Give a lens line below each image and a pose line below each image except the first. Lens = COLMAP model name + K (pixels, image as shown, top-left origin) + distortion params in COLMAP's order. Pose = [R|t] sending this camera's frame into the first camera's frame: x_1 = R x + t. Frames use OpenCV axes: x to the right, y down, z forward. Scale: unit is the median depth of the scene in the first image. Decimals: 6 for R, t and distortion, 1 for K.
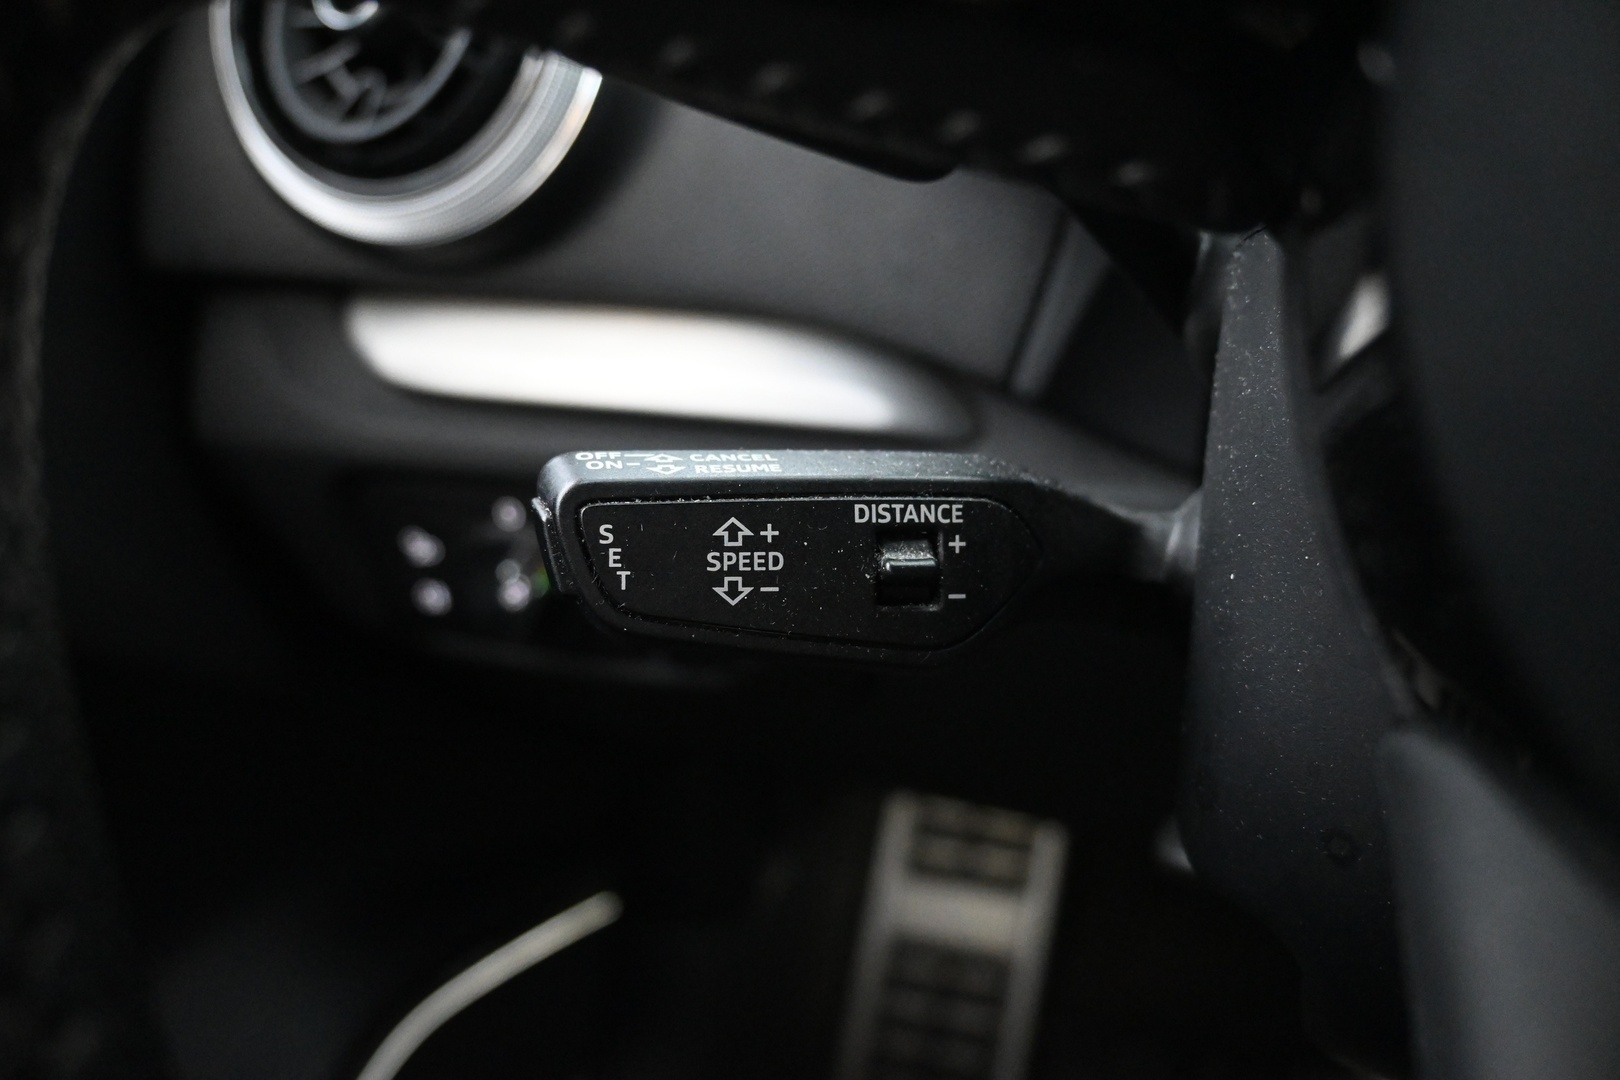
lens RADIAL K [[1385.1, 0, 810.0], [0, 1385.1, 540.0], [0, 0, 1]] dist [-0.002550, -0.000976]
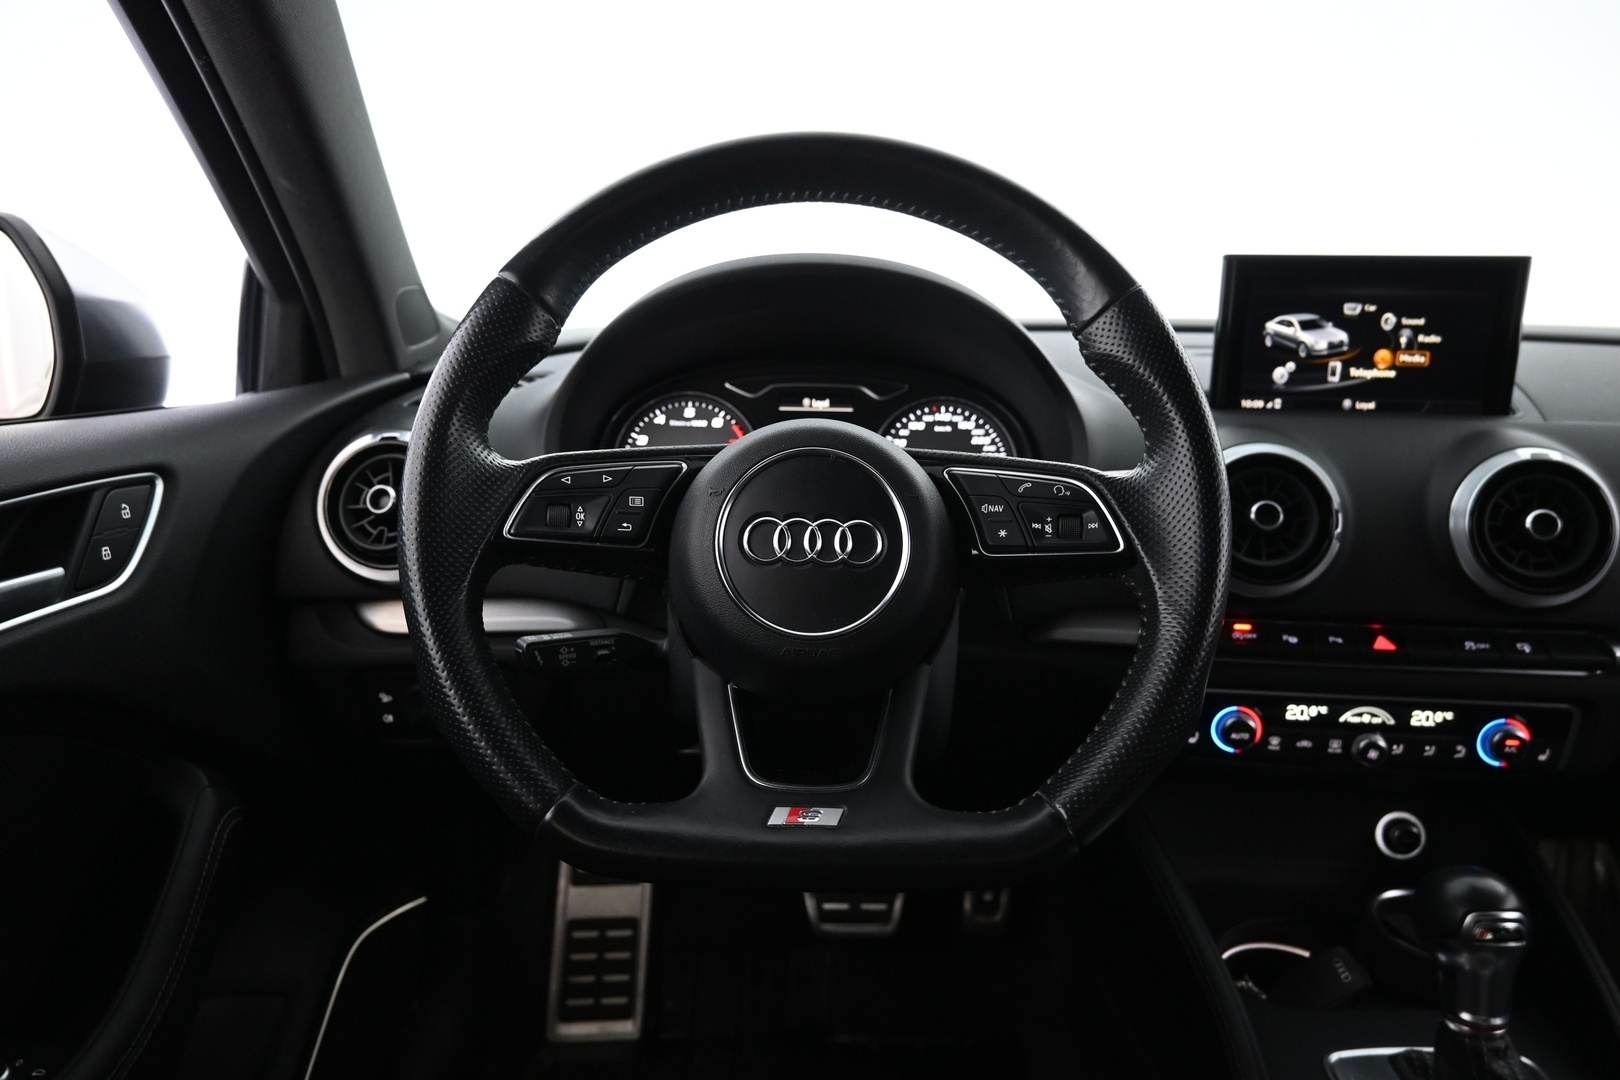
lens RADIAL K [[1105.1, 0, 810.0], [0, 1105.1, 540.0], [0, 0, 1]] dist [-0.008030, -0.003848]
pose [[0.935564, -0.075254, 0.345046, -0.289674], [0.133033, 0.980159, -0.146937, 0.154523], [-0.327143, 0.183372, 0.927013, -1.477522]]
